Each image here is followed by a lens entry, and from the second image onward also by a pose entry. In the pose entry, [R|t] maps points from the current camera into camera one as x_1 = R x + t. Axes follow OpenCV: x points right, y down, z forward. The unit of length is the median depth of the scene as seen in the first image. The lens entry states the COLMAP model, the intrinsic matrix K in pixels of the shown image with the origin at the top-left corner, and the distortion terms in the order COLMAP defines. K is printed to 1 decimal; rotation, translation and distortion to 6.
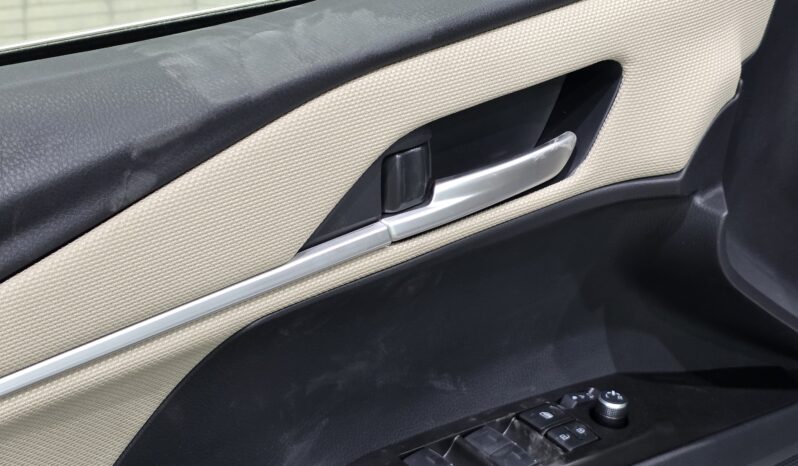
lens RADIAL K [[1458.3, 0, 399.6], [0, 1458.3, 265.4], [0, 0, 1]] dist [0.094552, -0.051292]
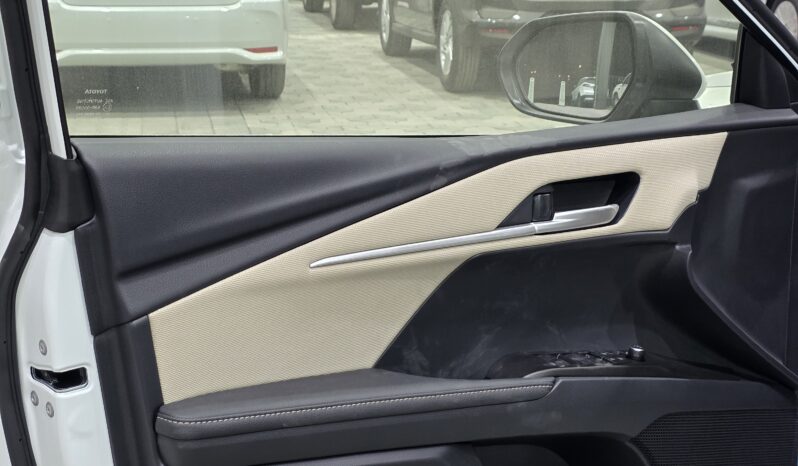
lens RADIAL K [[1458.3, 0, 399.6], [0, 1458.3, 265.4], [0, 0, 1]] dist [0.094552, -0.051292]
pose [[0.998162, 0.035582, -0.049055, -0.094316], [-0.047584, 0.961444, -0.270851, 0.599927], [0.037526, 0.272687, 0.961371, -1.077787]]
